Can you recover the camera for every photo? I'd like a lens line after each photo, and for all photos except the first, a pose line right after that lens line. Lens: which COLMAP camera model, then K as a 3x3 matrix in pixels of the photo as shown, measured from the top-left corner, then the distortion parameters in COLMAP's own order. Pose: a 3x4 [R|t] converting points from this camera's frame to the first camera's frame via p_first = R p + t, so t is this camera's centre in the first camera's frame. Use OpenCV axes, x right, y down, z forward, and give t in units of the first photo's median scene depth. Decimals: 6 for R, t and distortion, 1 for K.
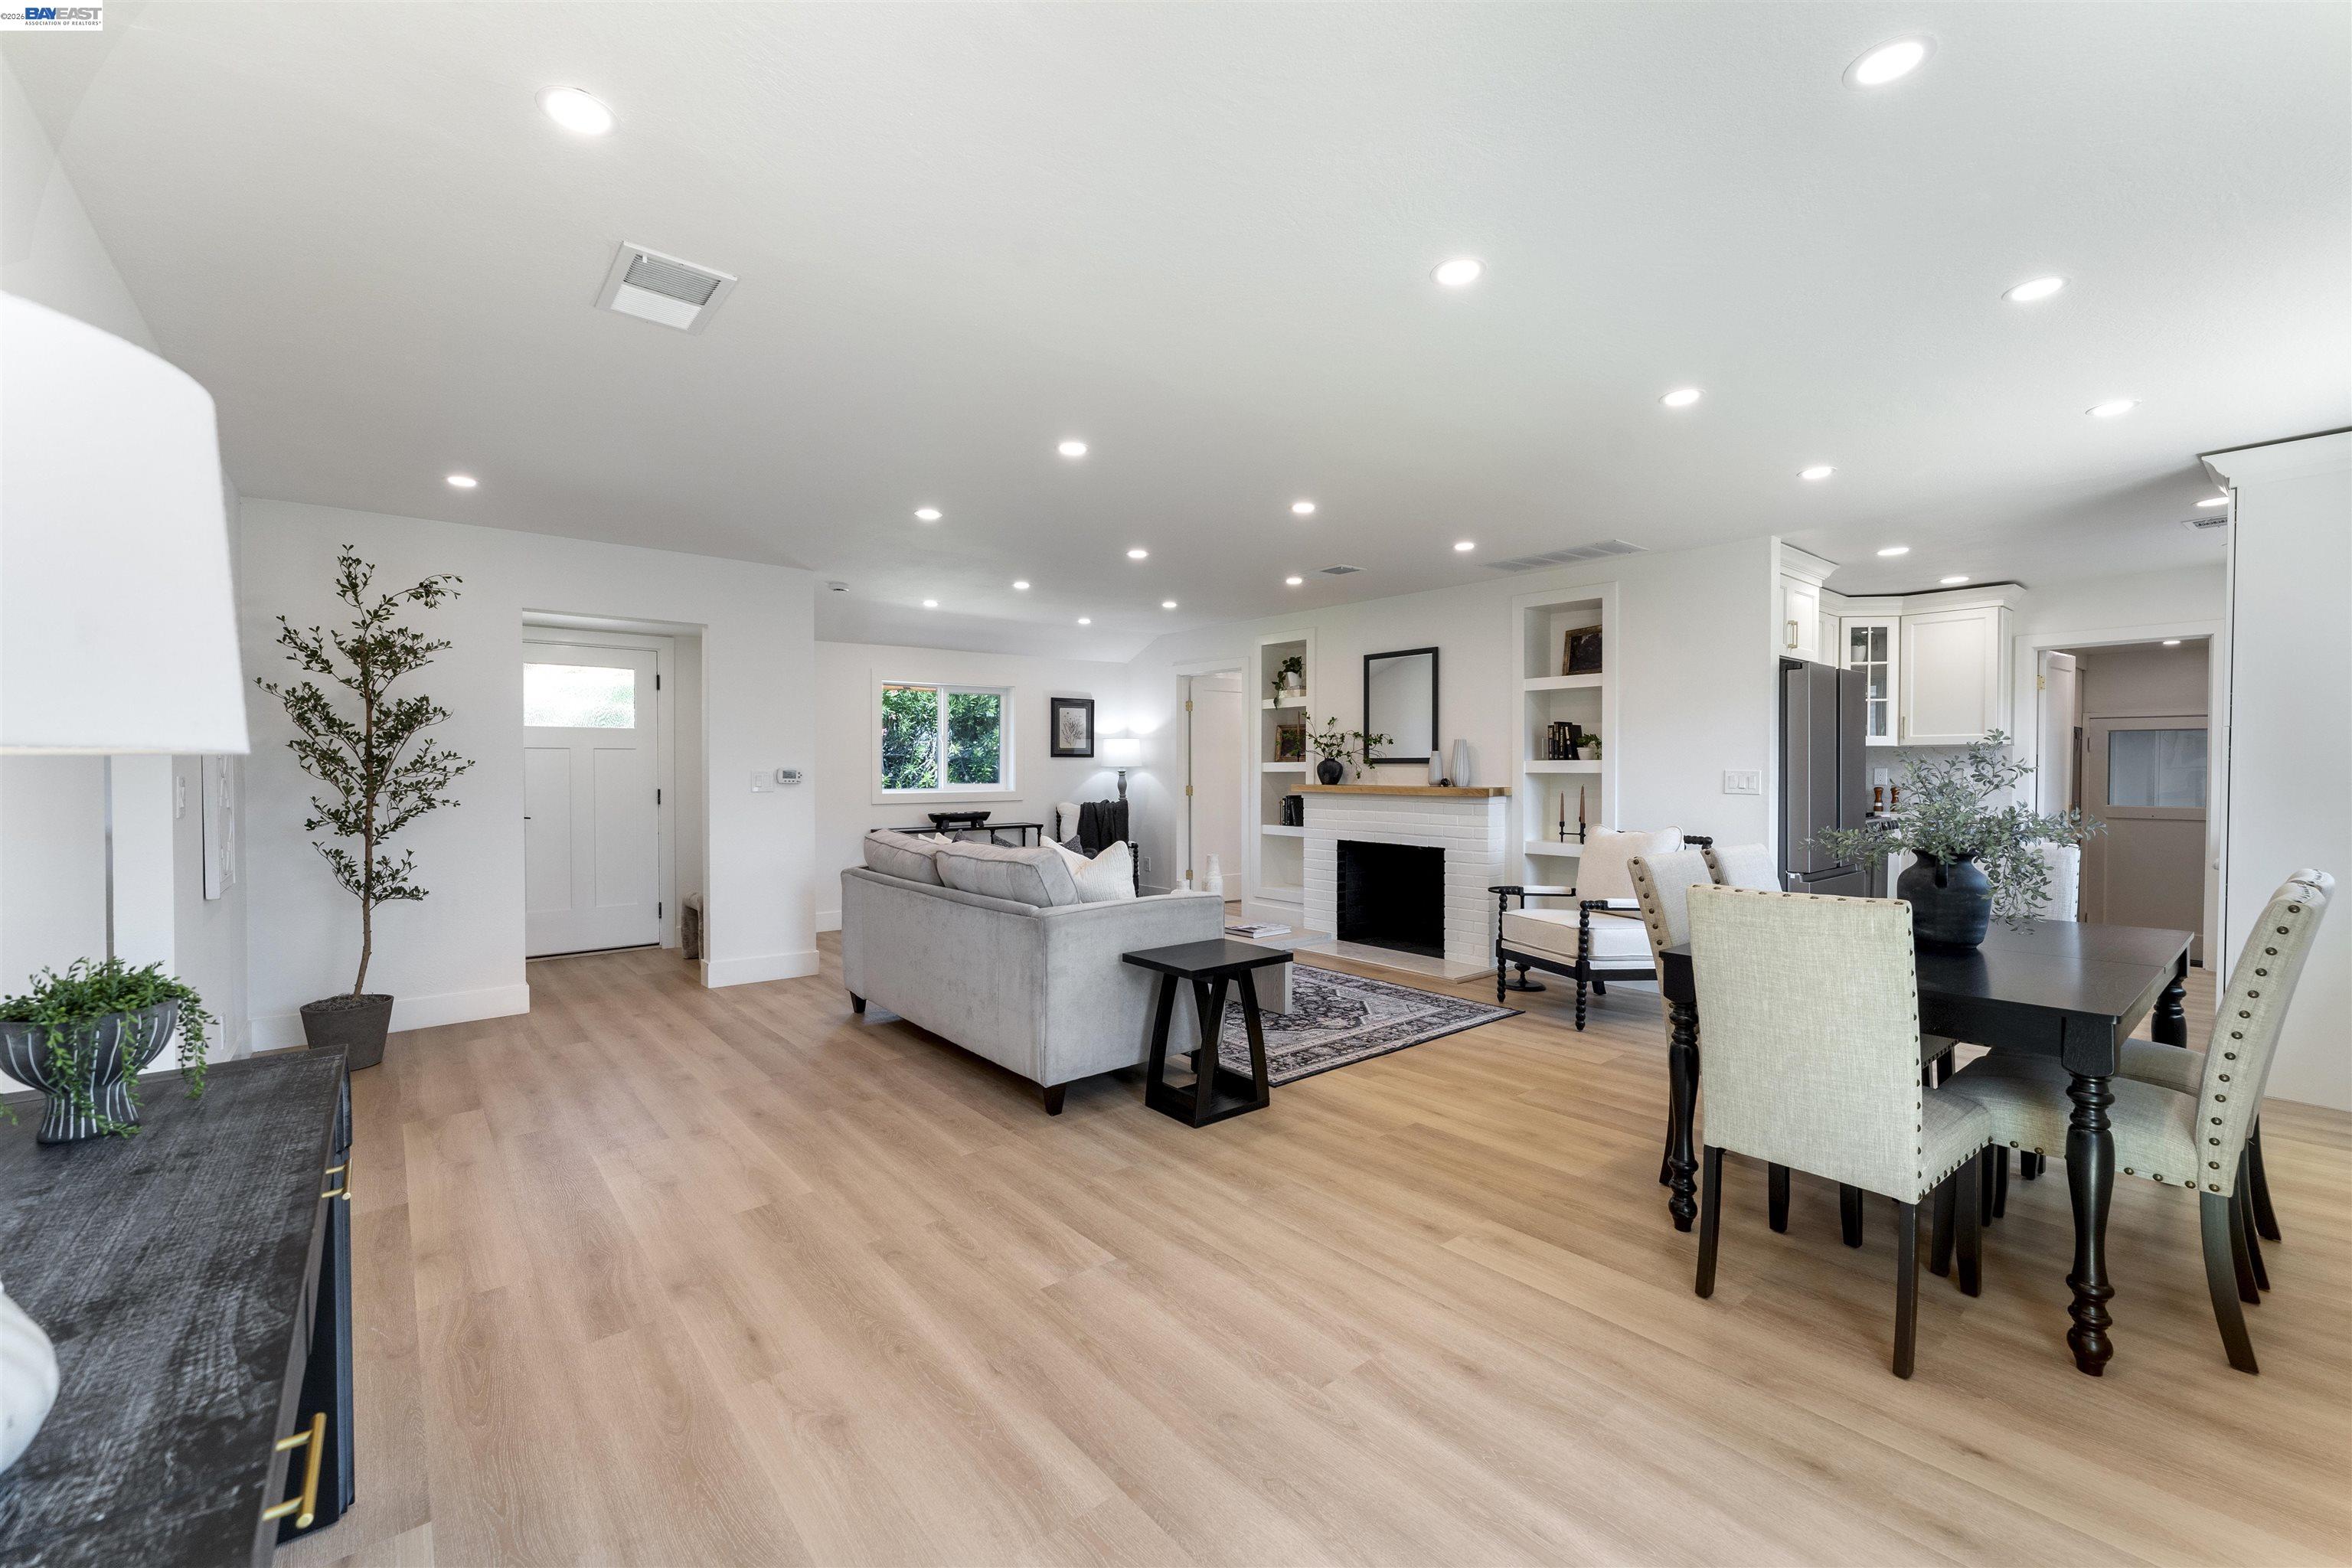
lens RADIAL K [[938.8, 0, 1176.0], [0, 938.8, 784.0], [0, 0, 1]] dist [0.001859, 0.000076]
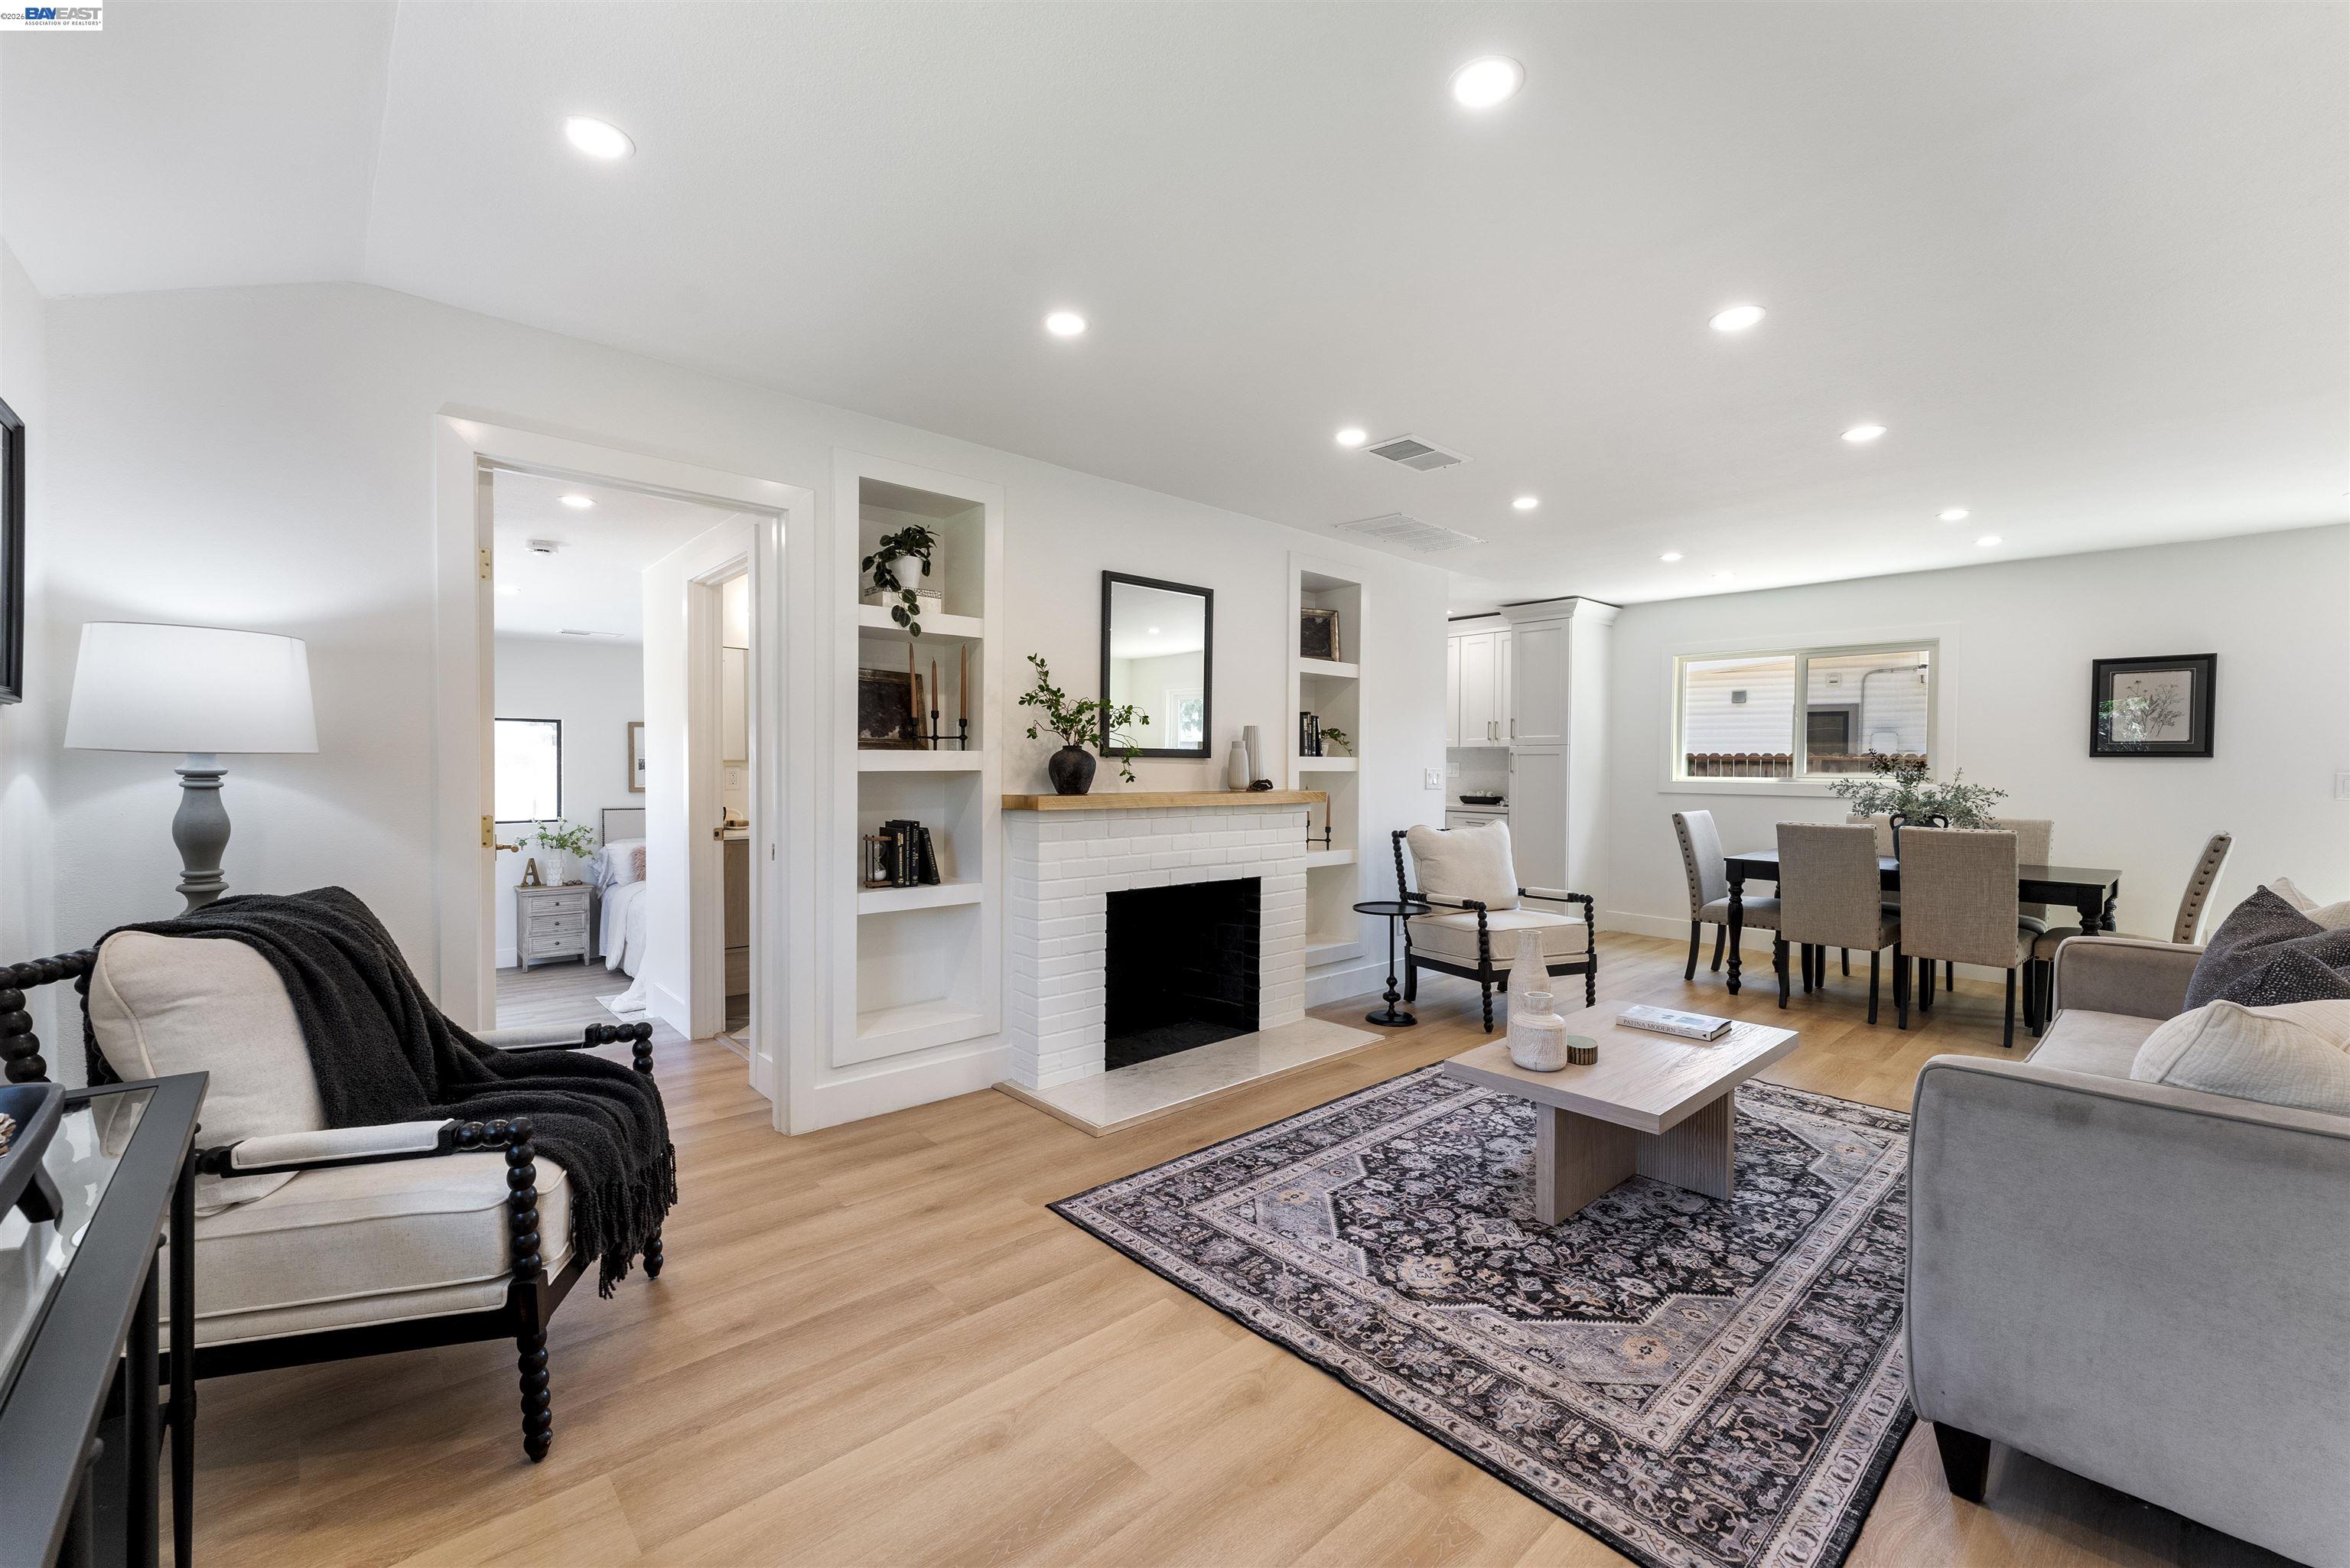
lens RADIAL K [[938.0, 0, 1175.0], [0, 938.0, 784.0], [0, 0, 1]] dist [0.001859, 0.000076]
pose [[-0.034667, -0.027414, 0.999023, -0.395969], [0.004588, 0.999609, 0.027589, -0.020744], [-0.999388, 0.005540, -0.034527, 1.002329]]
